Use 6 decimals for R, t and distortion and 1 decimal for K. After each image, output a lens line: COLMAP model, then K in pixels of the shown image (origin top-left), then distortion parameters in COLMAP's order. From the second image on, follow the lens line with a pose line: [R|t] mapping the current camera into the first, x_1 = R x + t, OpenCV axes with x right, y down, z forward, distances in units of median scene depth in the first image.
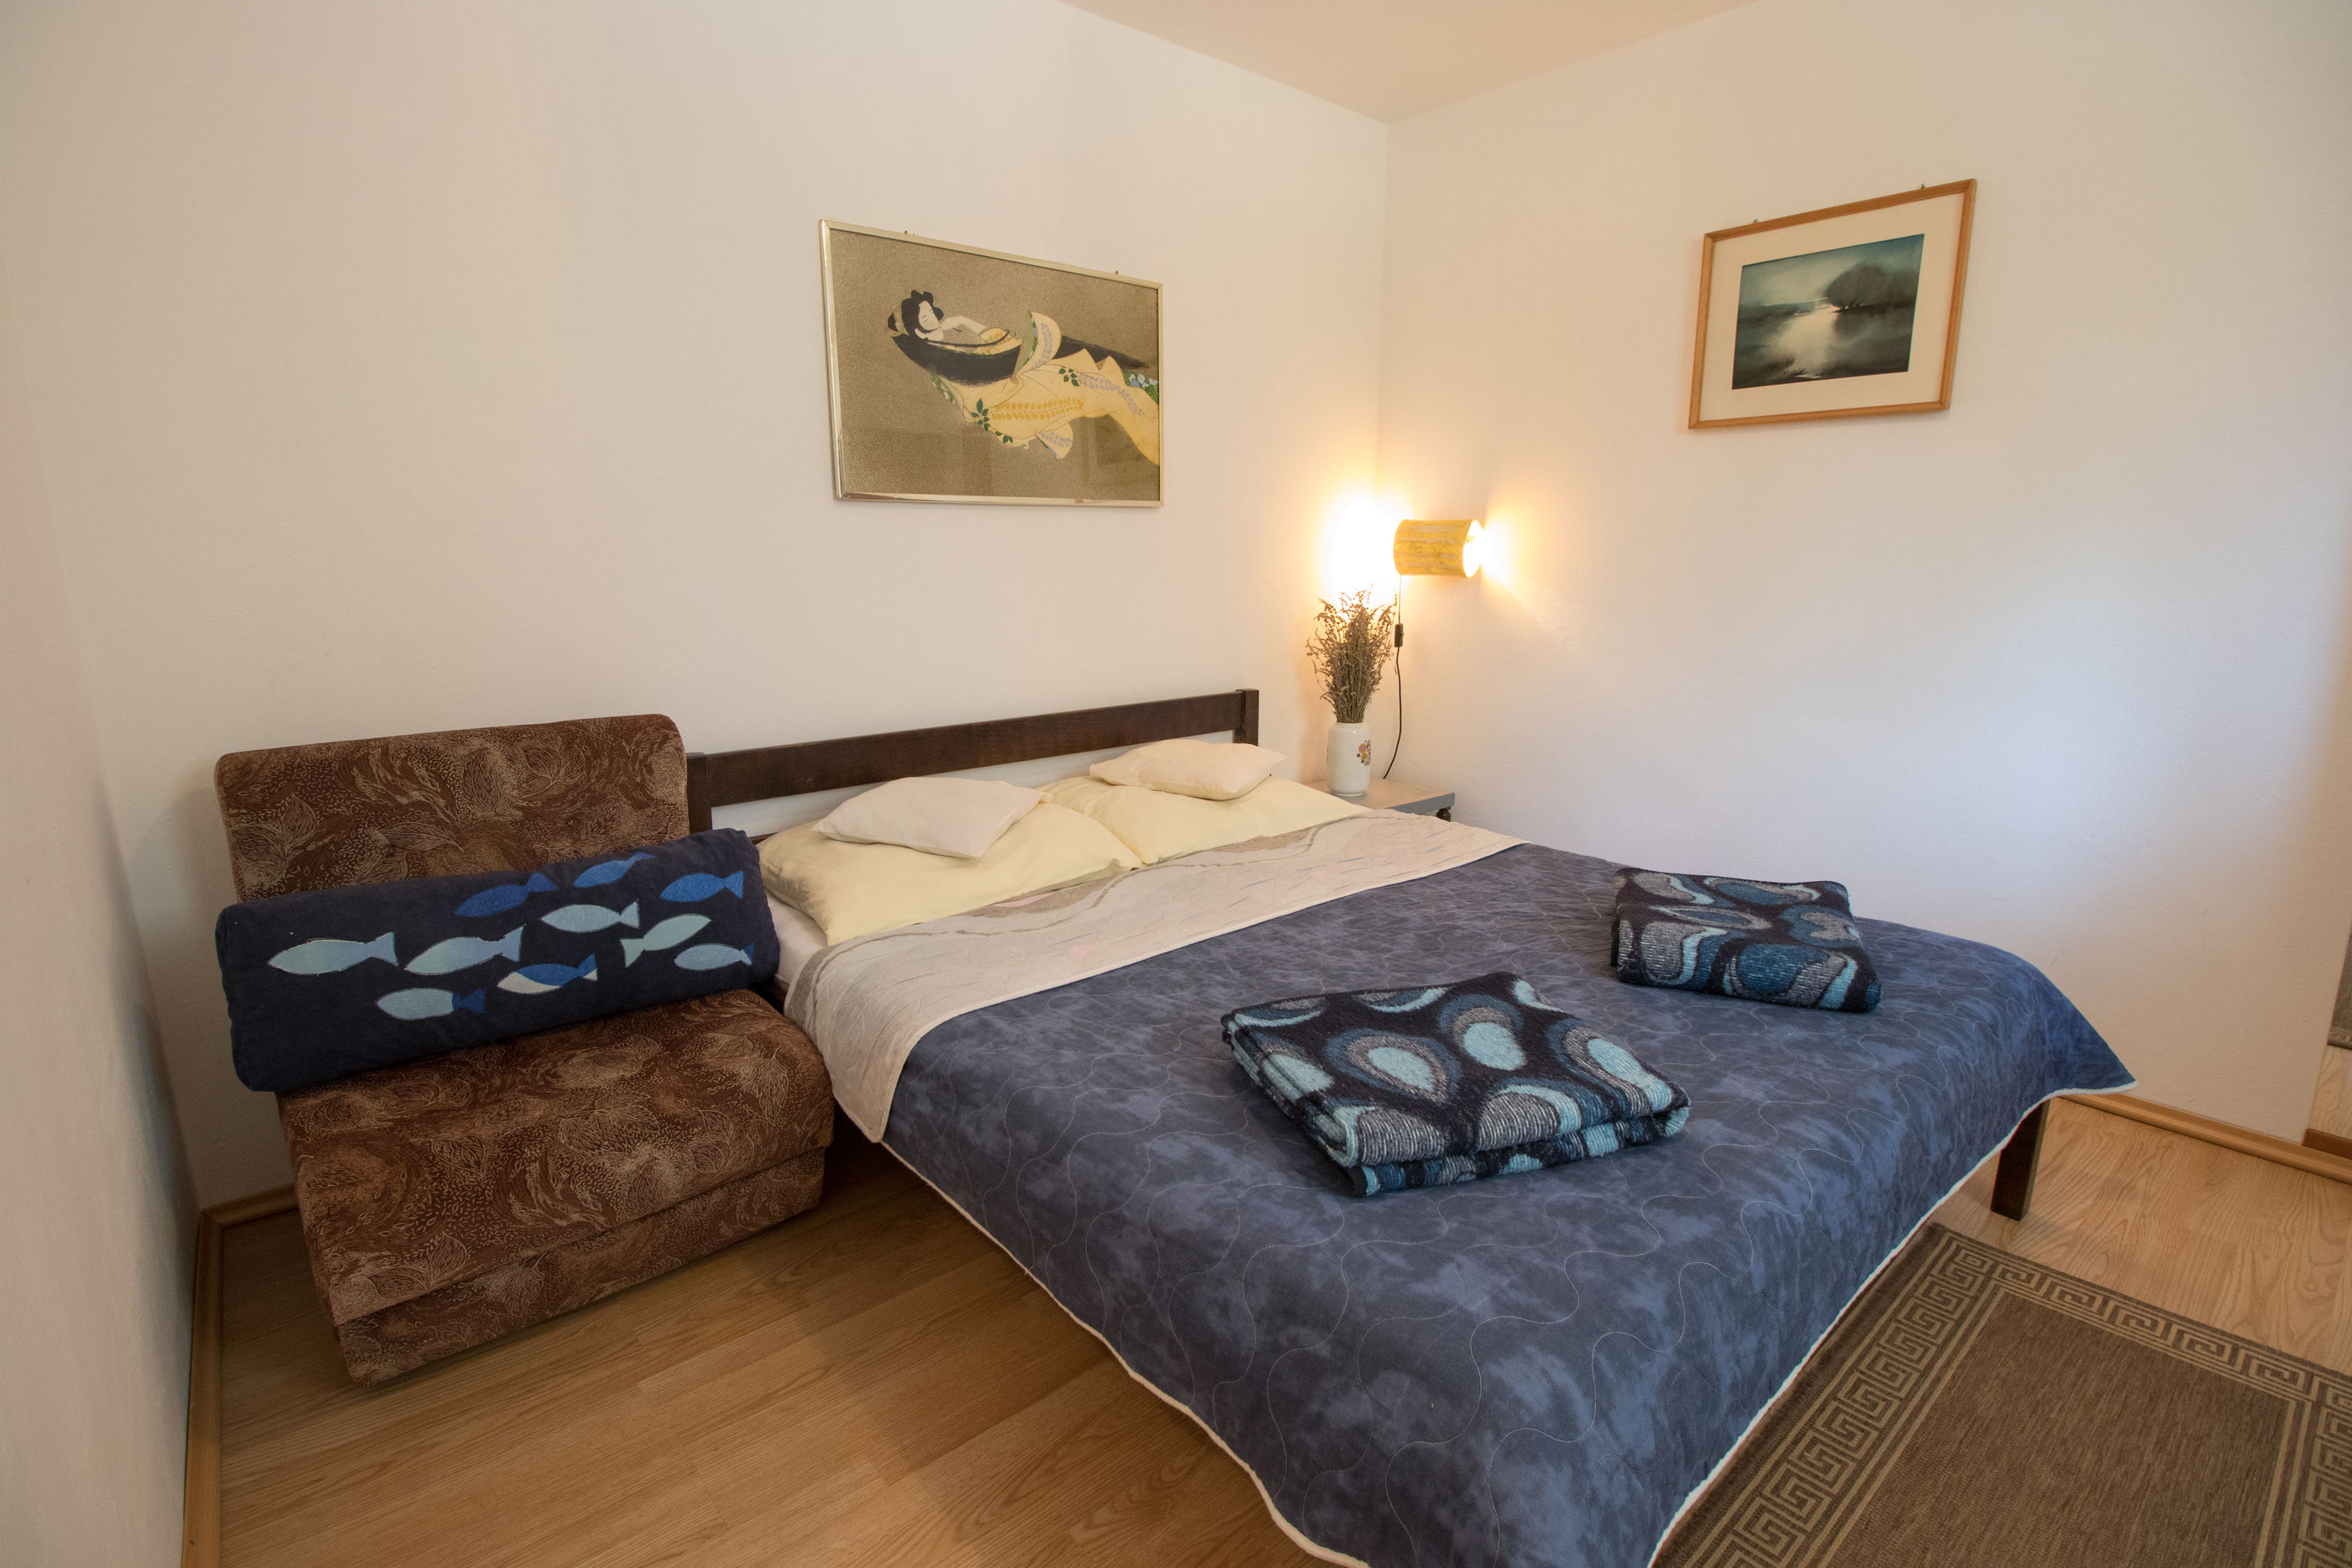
lens RADIAL K [[1102.9, 0, 1153.3], [0, 1102.9, 777.4], [0, 0, 1]] dist [0.001788, -0.014779]
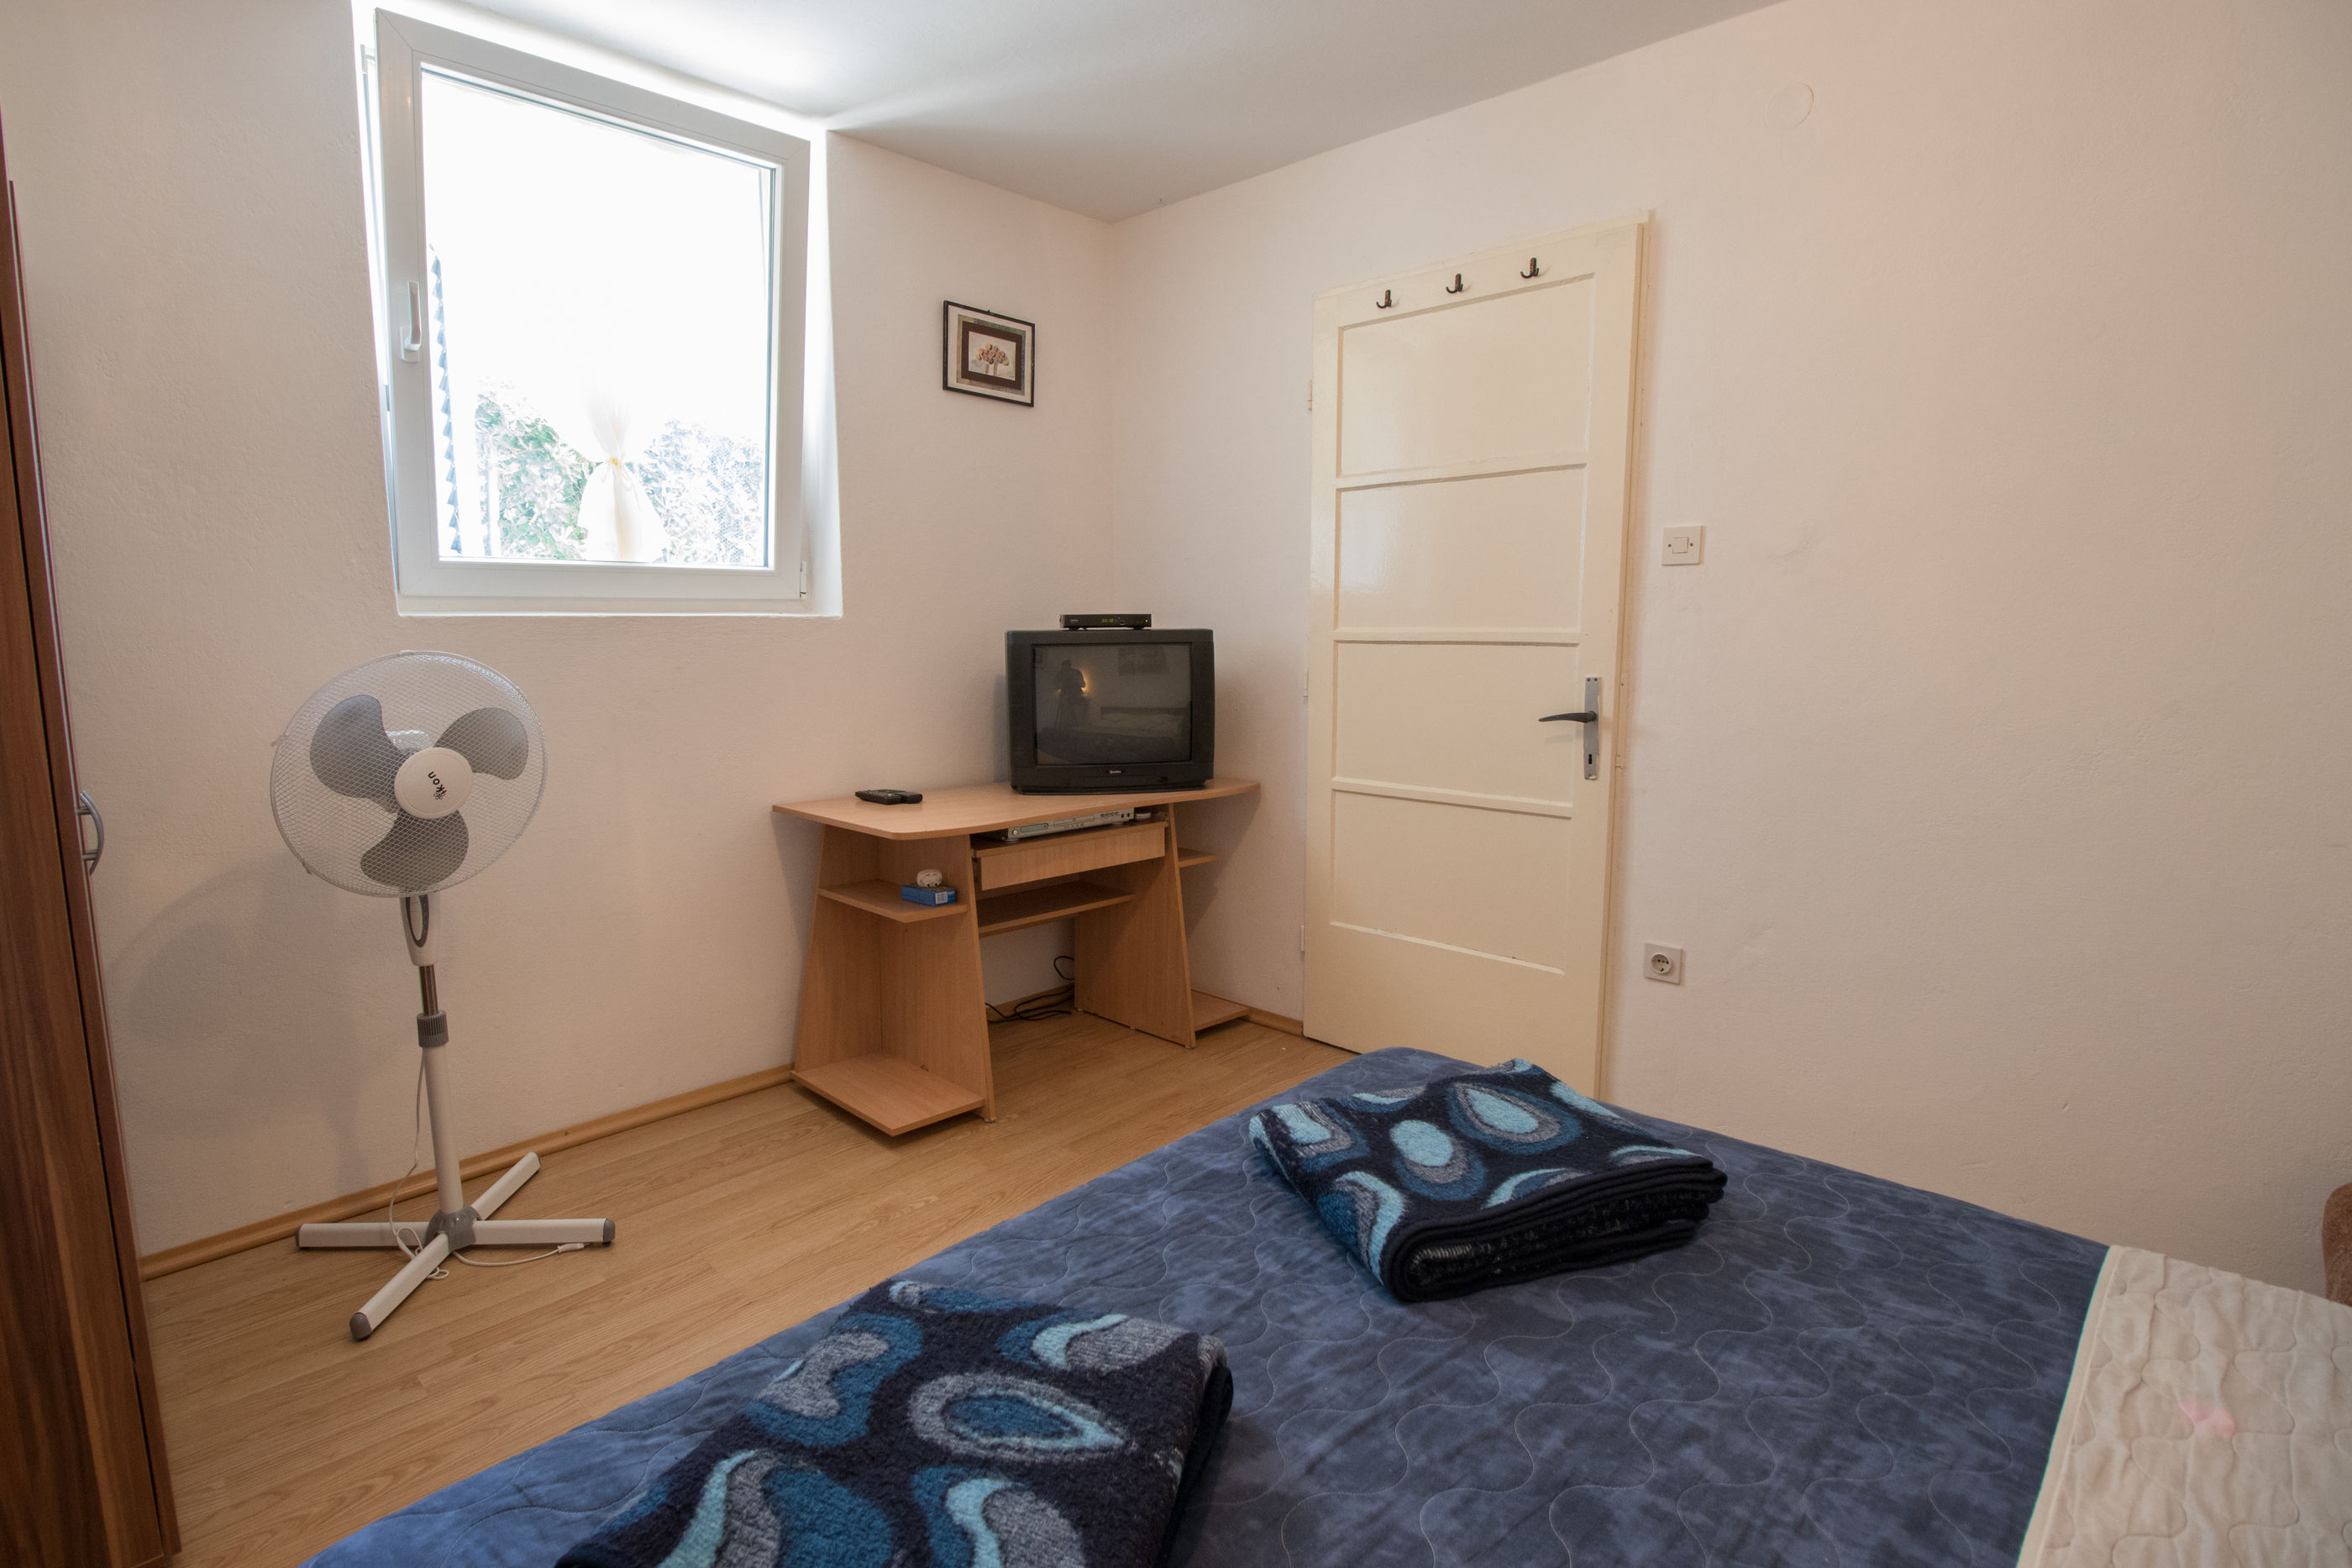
lens RADIAL K [[1150.1, 0, 1148.8], [0, 1150.1, 777.5], [0, 0, 1]] dist [0.003100, -0.018234]
pose [[-0.994400, 0.020191, -0.103731, 0.456079], [-0.015626, 0.942694, 0.333293, -0.282609], [0.104516, 0.333047, -0.937100, 1.280961]]
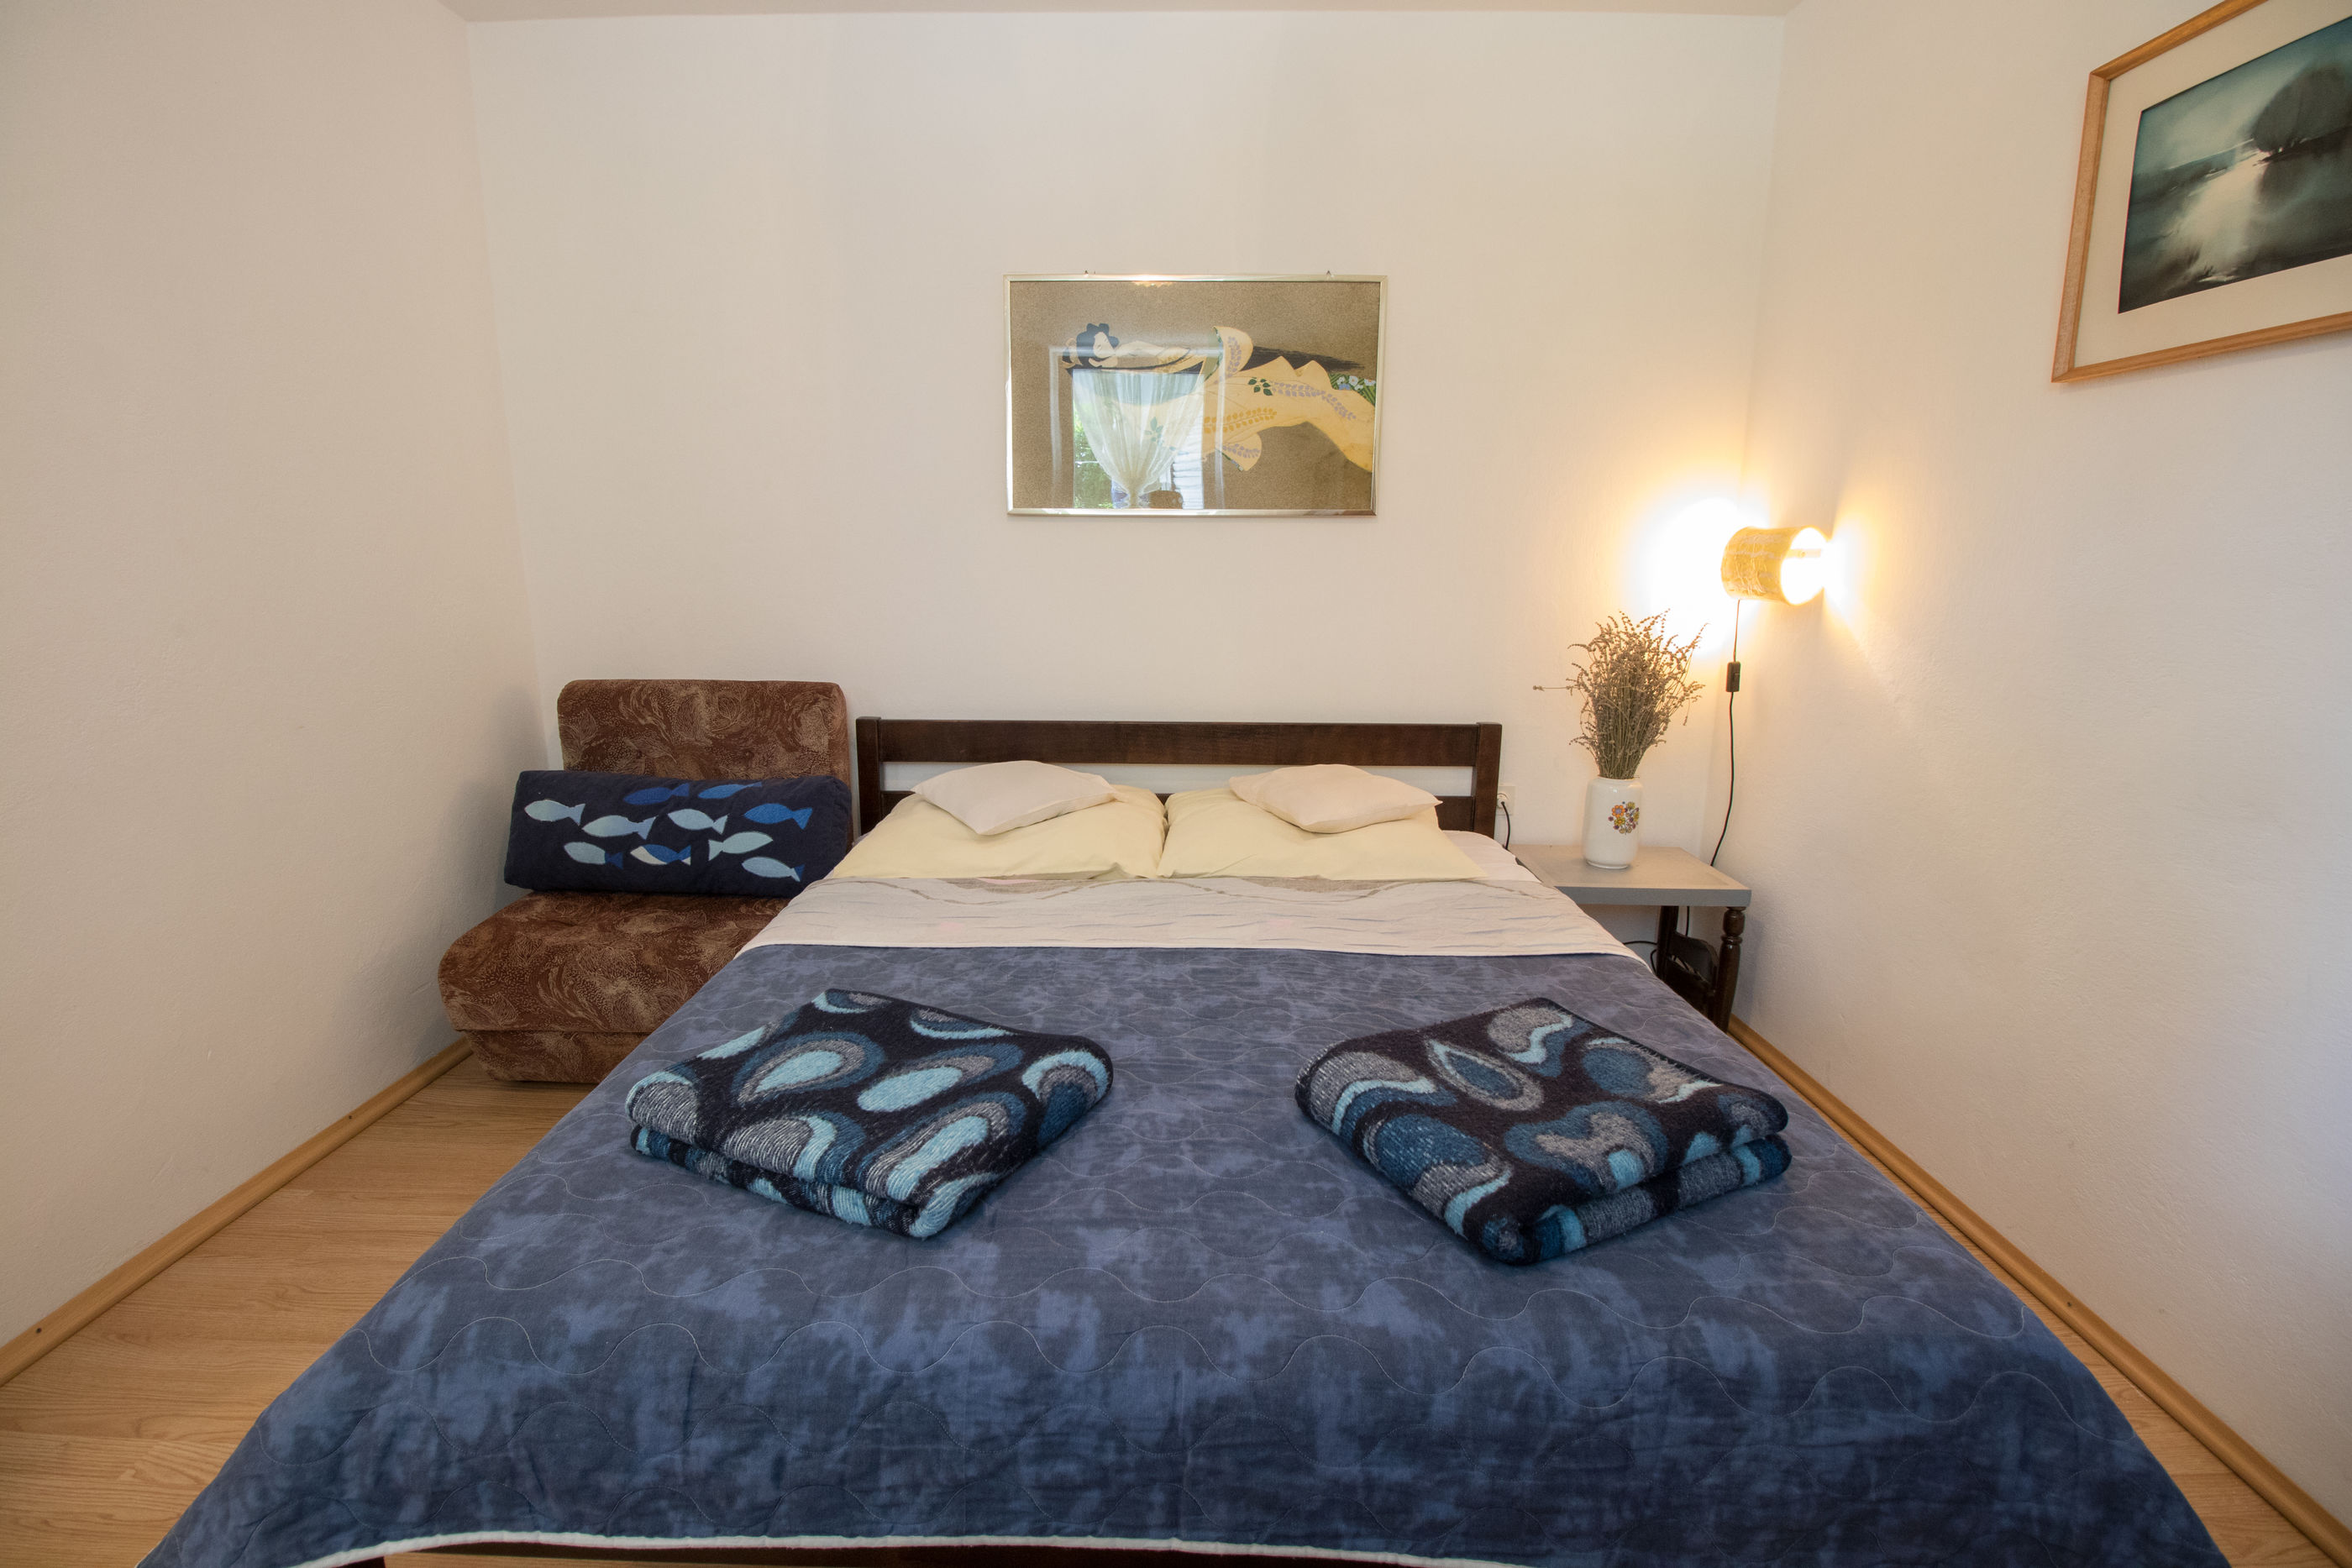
lens RADIAL K [[1082.9, 0, 1155.6], [0, 1082.9, 777.9], [0, 0, 1]] dist [0.000020, -0.013662]
pose [[0.757742, 0.138029, -0.637789, 0.712721], [-0.142052, 0.988825, 0.045231, -0.062340], [0.636905, 0.056326, 0.768882, 0.286821]]
